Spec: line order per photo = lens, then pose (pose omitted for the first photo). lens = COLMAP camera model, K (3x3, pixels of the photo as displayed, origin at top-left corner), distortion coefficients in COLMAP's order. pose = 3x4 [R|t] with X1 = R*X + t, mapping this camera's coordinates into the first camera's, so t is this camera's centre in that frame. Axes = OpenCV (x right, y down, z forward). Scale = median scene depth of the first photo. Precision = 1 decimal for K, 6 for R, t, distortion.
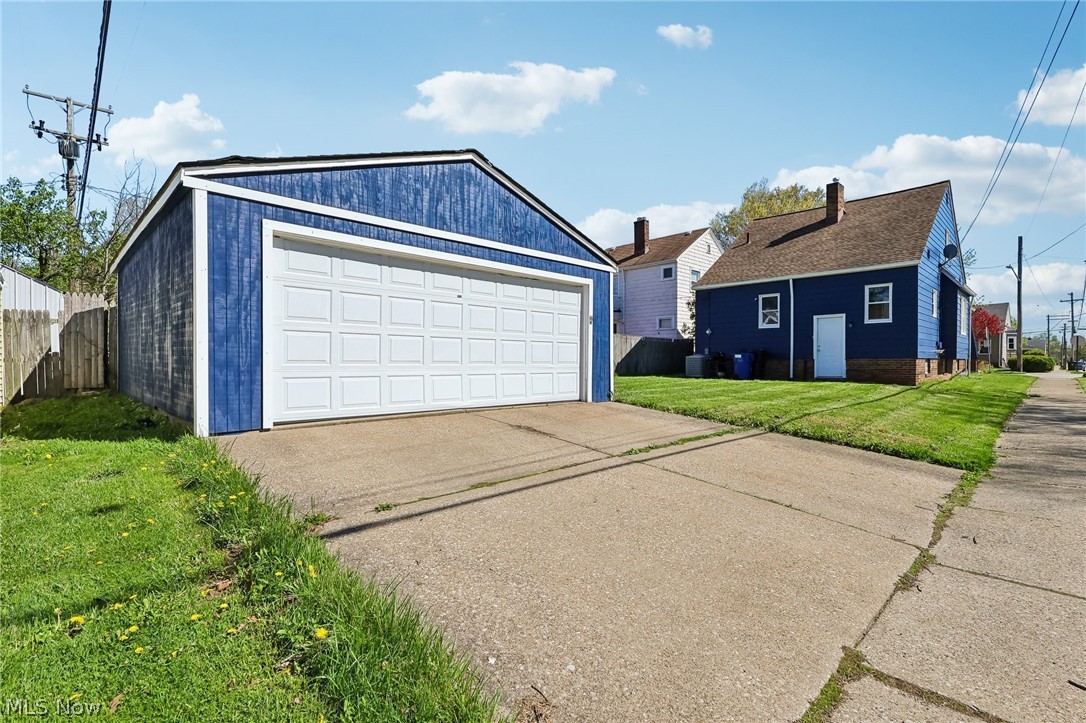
lens RADIAL K [[508.2, 0, 542.9], [0, 508.2, 370.5], [0, 0, 1]] dist [-0.002479, 0.002163]
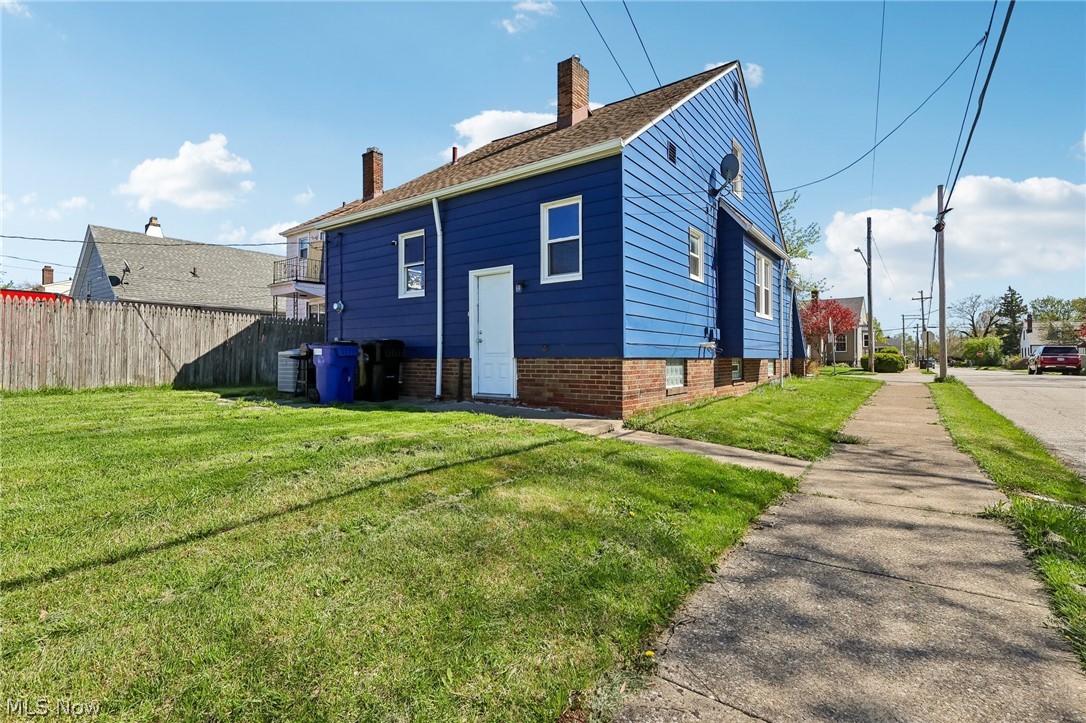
lens RADIAL K [[508.2, 0, 547.8], [0, 508.2, 352.6], [0, 0, 1]] dist [-0.002479, 0.002163]
pose [[0.985879, 0.005049, 0.167381, 0.488942], [-0.000477, 0.999626, -0.027340, -0.013809], [-0.167456, 0.026874, 0.985513, 0.465546]]
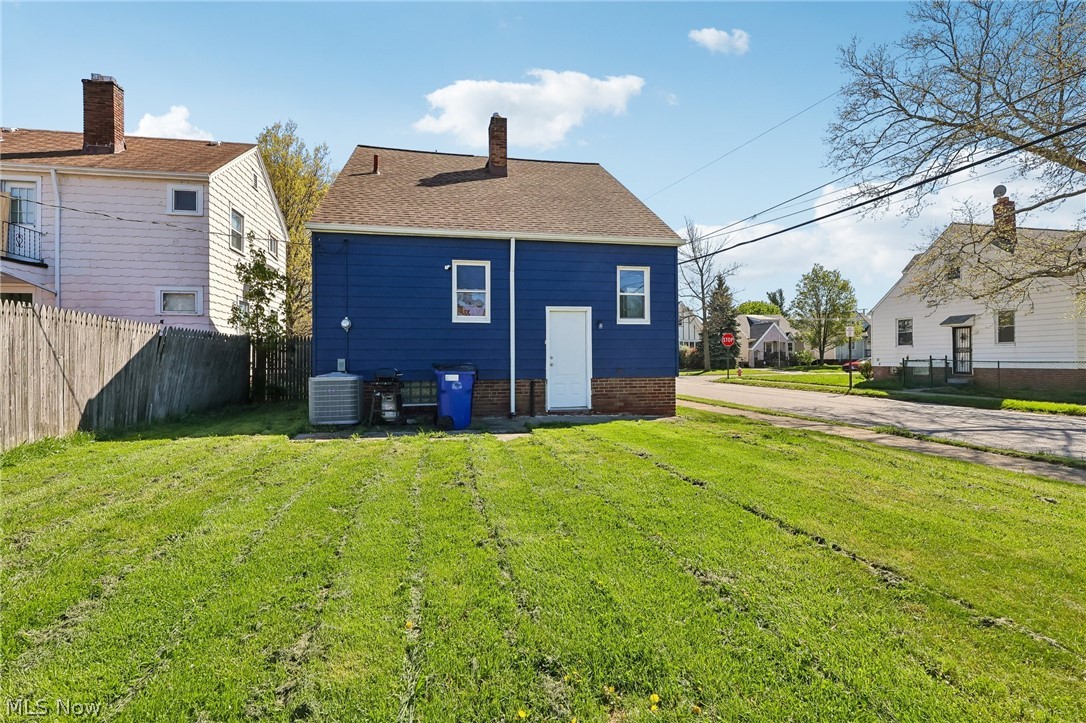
lens RADIAL K [[508.2, 0, 543.3], [0, 508.2, 356.0], [0, 0, 1]] dist [-0.002479, 0.002163]
pose [[0.543337, 0.005358, 0.839497, 0.030779], [0.019630, 0.999625, -0.019085, -0.035873], [-0.839285, 0.026849, 0.543029, 0.633383]]
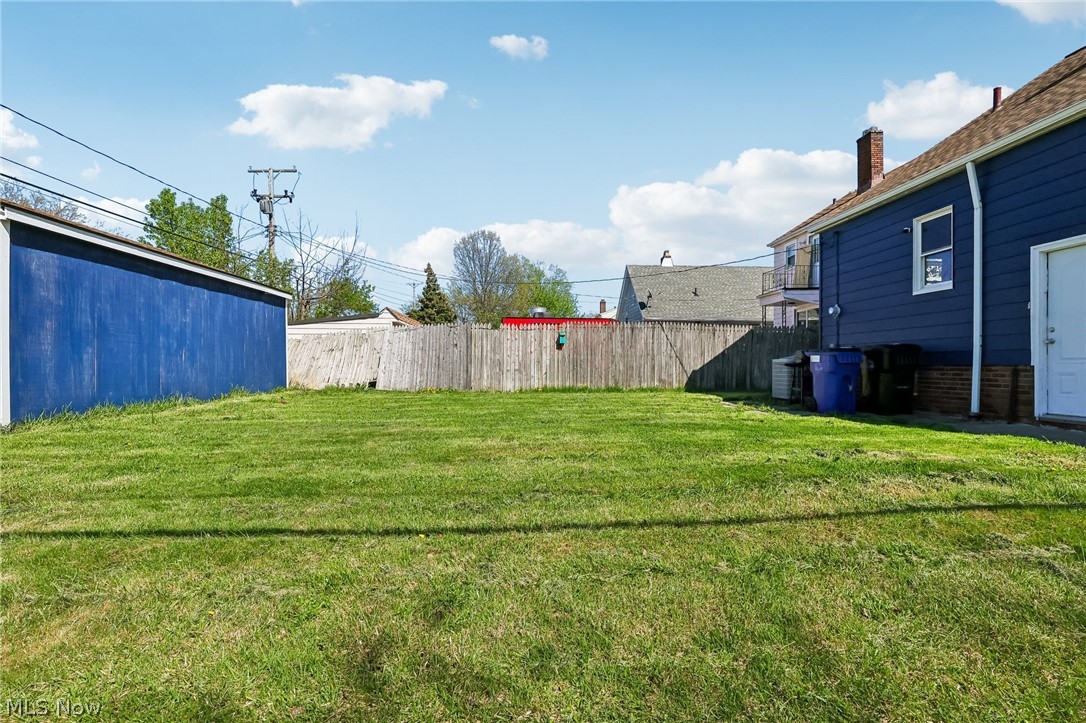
lens RADIAL K [[508.2, 0, 543.4], [0, 508.2, 368.6], [0, 0, 1]] dist [-0.002479, 0.002163]
pose [[0.750659, 0.008502, -0.660636, 0.476052], [-0.015397, 0.999871, -0.004628, -0.012688], [0.660511, 0.013646, 0.750692, 0.462248]]
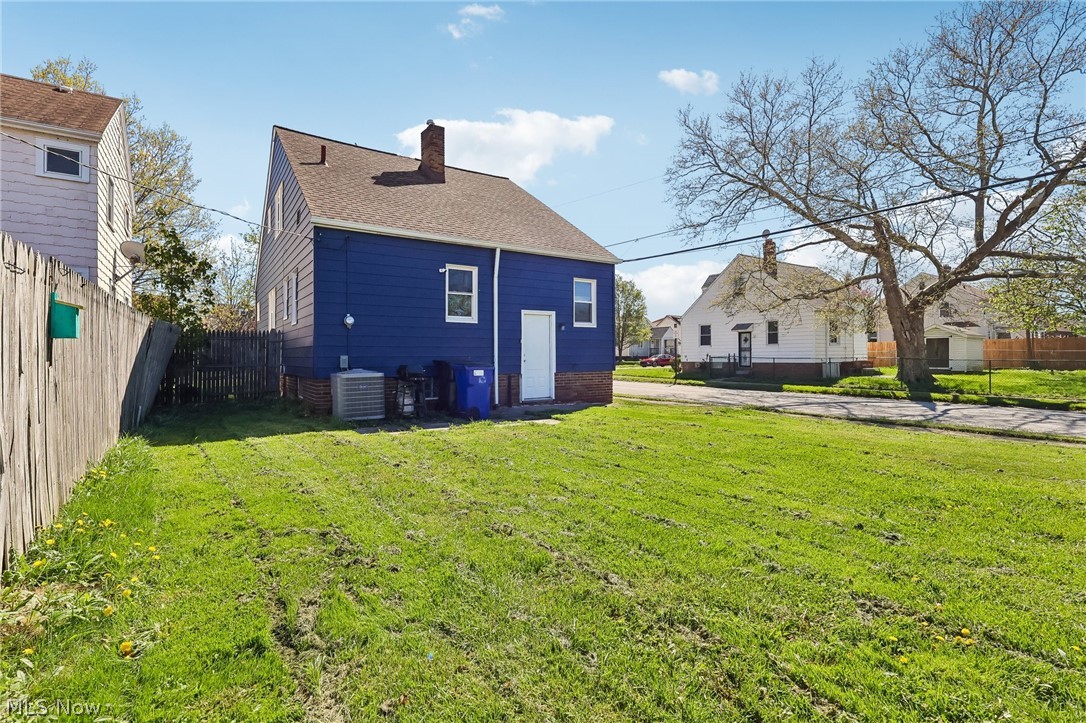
lens RADIAL K [[508.2, 0, 544.2], [0, 508.2, 354.8], [0, 0, 1]] dist [-0.002479, 0.002163]
pose [[0.176176, 0.002481, 0.984355, -0.118204], [0.022031, 0.999736, -0.006463, -0.039927], [-0.984112, 0.022825, 0.176075, 0.792198]]
